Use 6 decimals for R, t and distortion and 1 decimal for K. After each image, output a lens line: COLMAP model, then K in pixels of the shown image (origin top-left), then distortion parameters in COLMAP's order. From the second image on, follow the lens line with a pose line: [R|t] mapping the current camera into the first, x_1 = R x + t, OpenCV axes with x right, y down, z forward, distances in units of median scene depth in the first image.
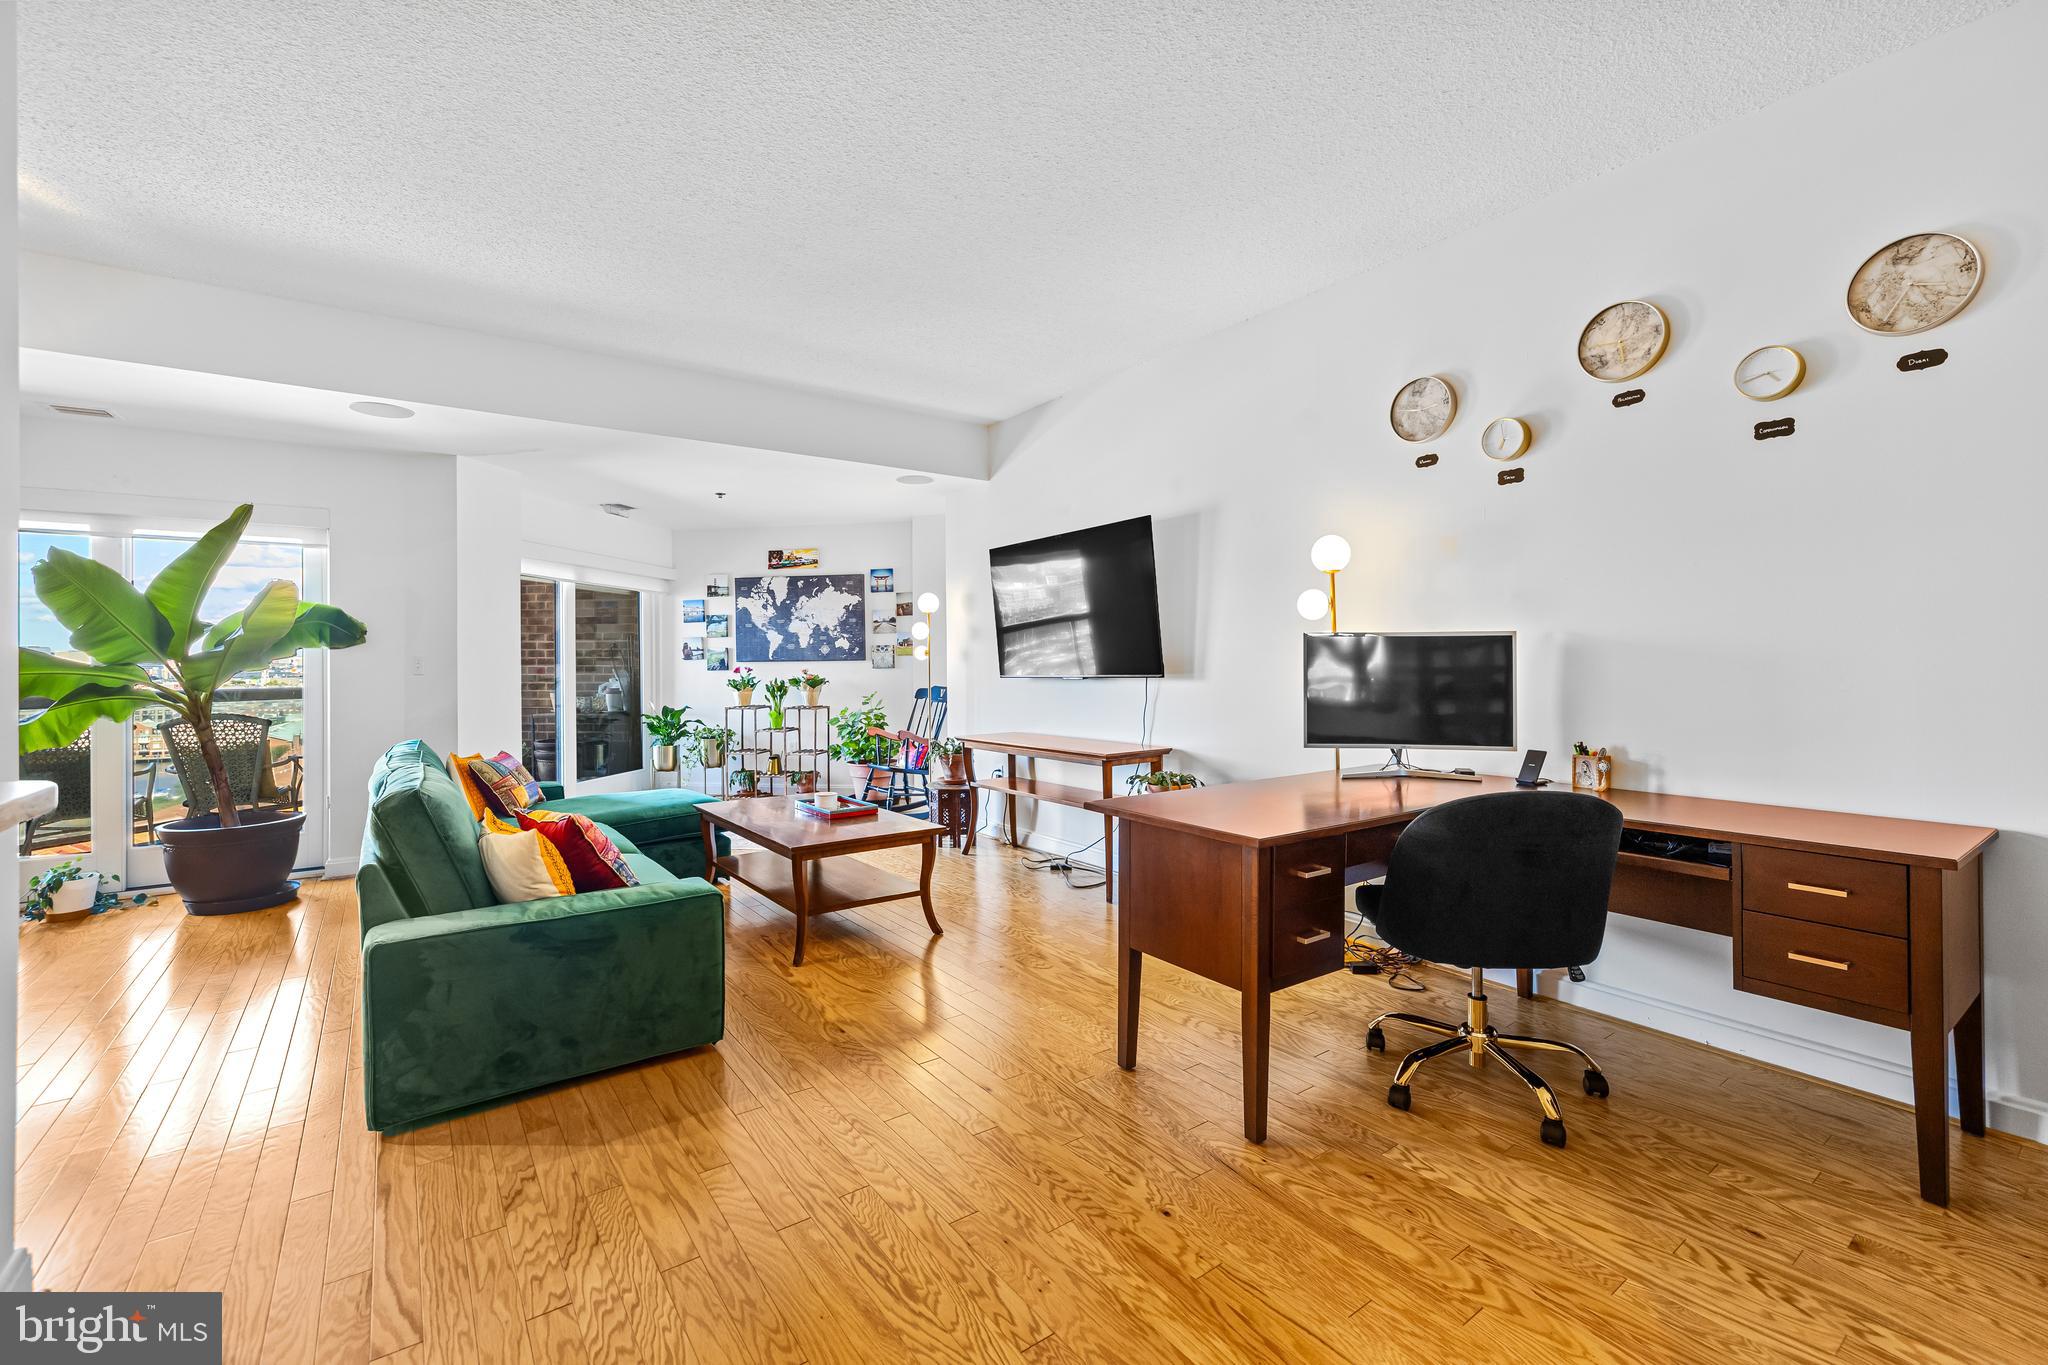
lens RADIAL K [[869.6, 0, 1017.4], [0, 869.6, 657.9], [0, 0, 1]] dist [0.002349, -0.000068]
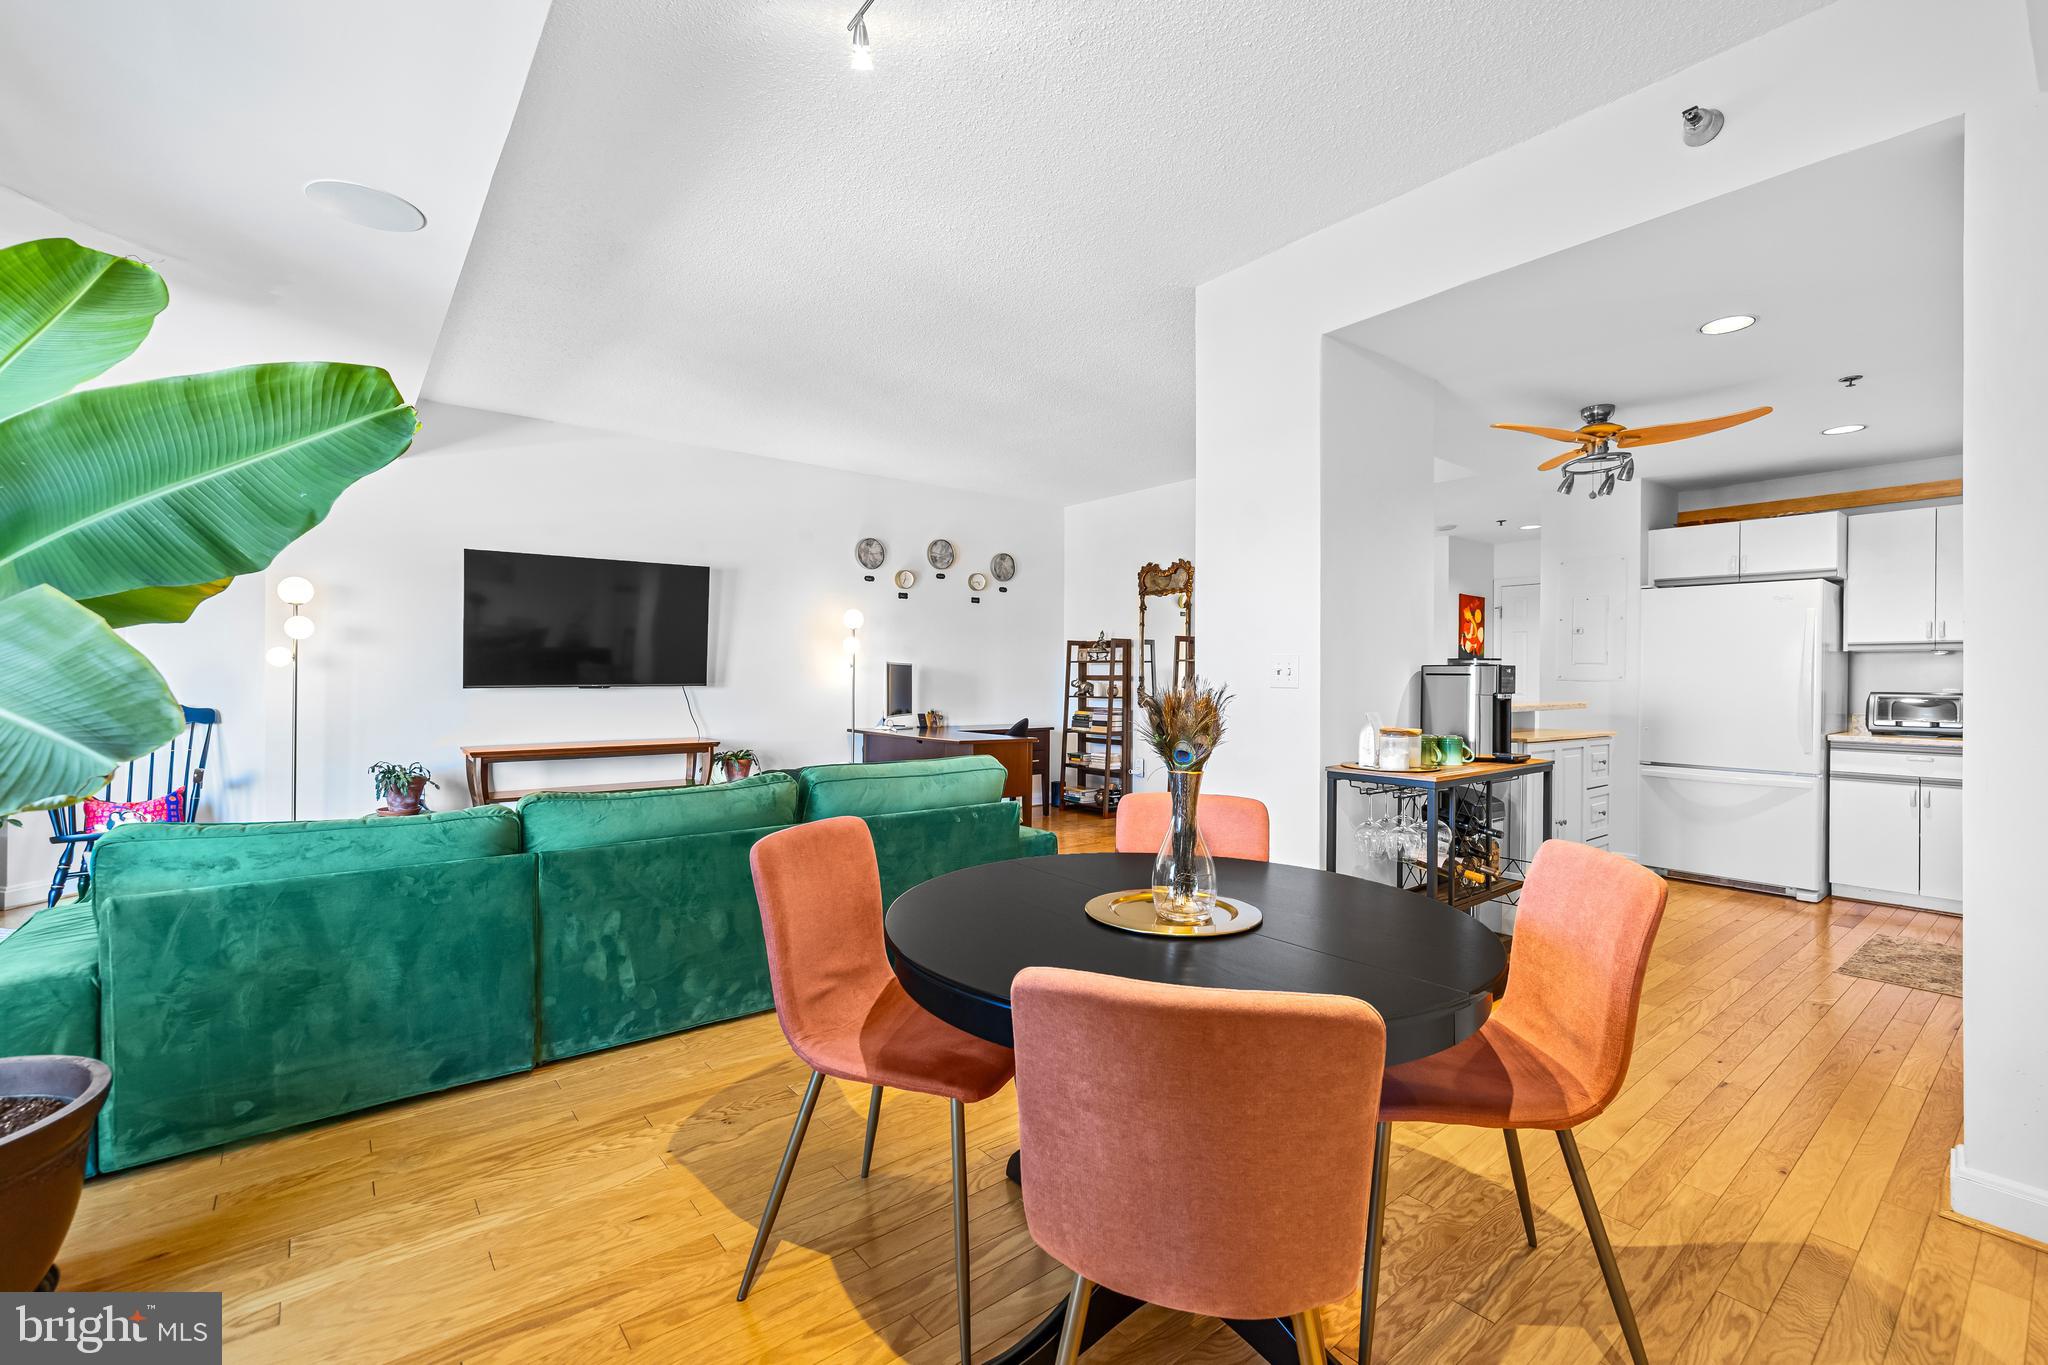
lens RADIAL K [[869.6, 0, 1025.1], [0, 869.6, 678.2], [0, 0, 1]] dist [0.002349, -0.000068]
pose [[-0.057495, 0.007052, 0.998321, -1.157337], [-0.010767, 0.999913, -0.007683, 0.014498], [-0.998288, -0.011190, -0.057414, 0.542953]]
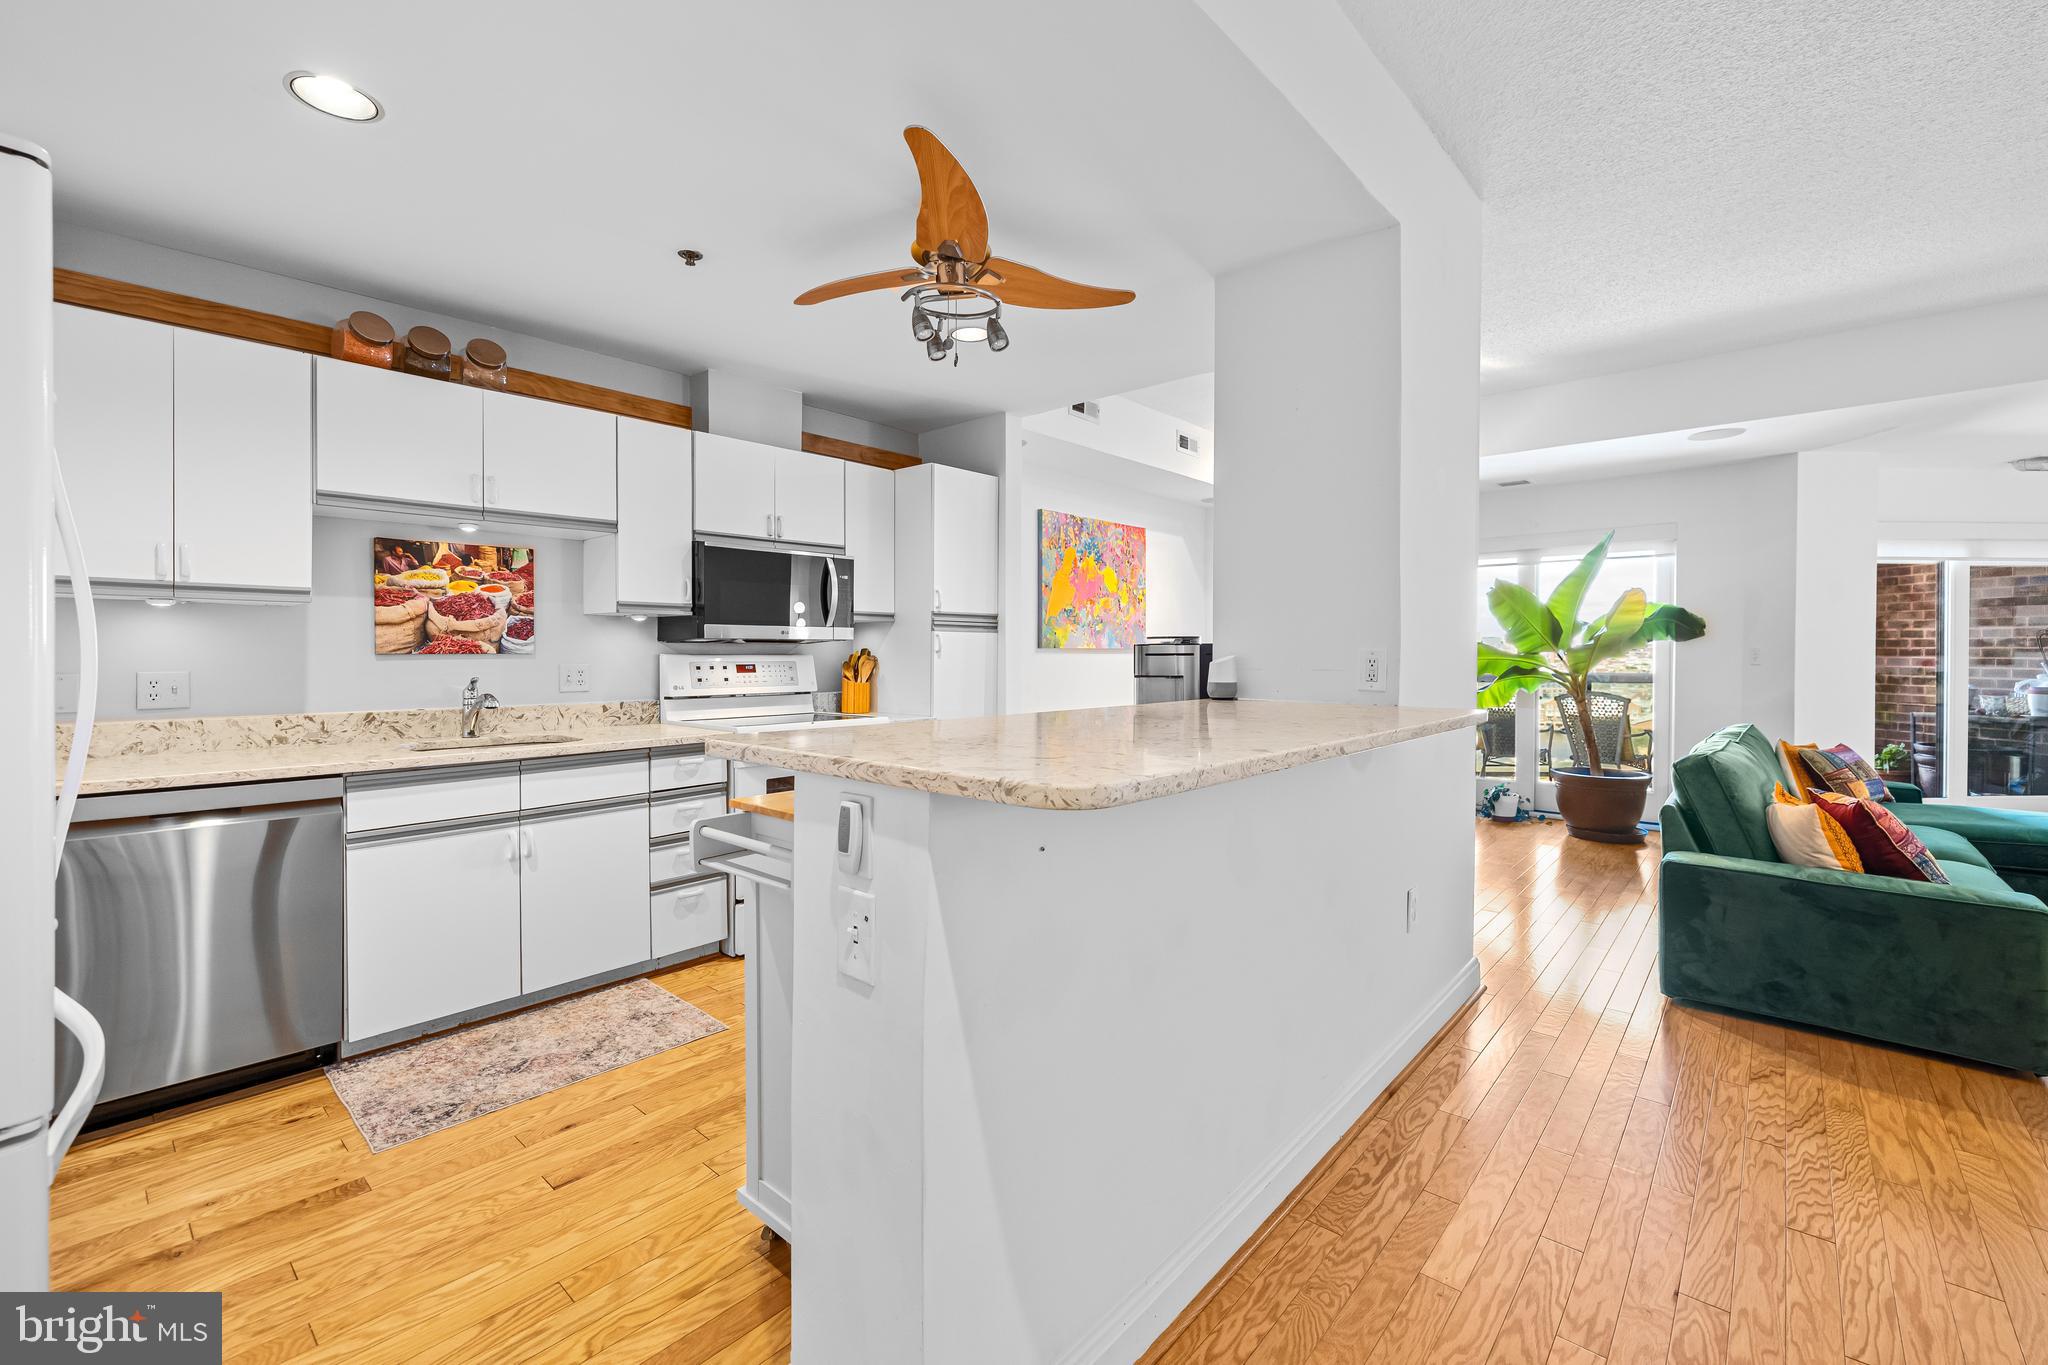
lens RADIAL K [[869.6, 0, 1022.0], [0, 869.6, 662.0], [0, 0, 1]] dist [0.002349, -0.000068]
pose [[0.229019, 0.018570, -0.973245, 0.164766], [-0.000409, 0.999820, 0.018981, -0.004402], [0.973422, -0.003949, 0.228985, -0.139158]]
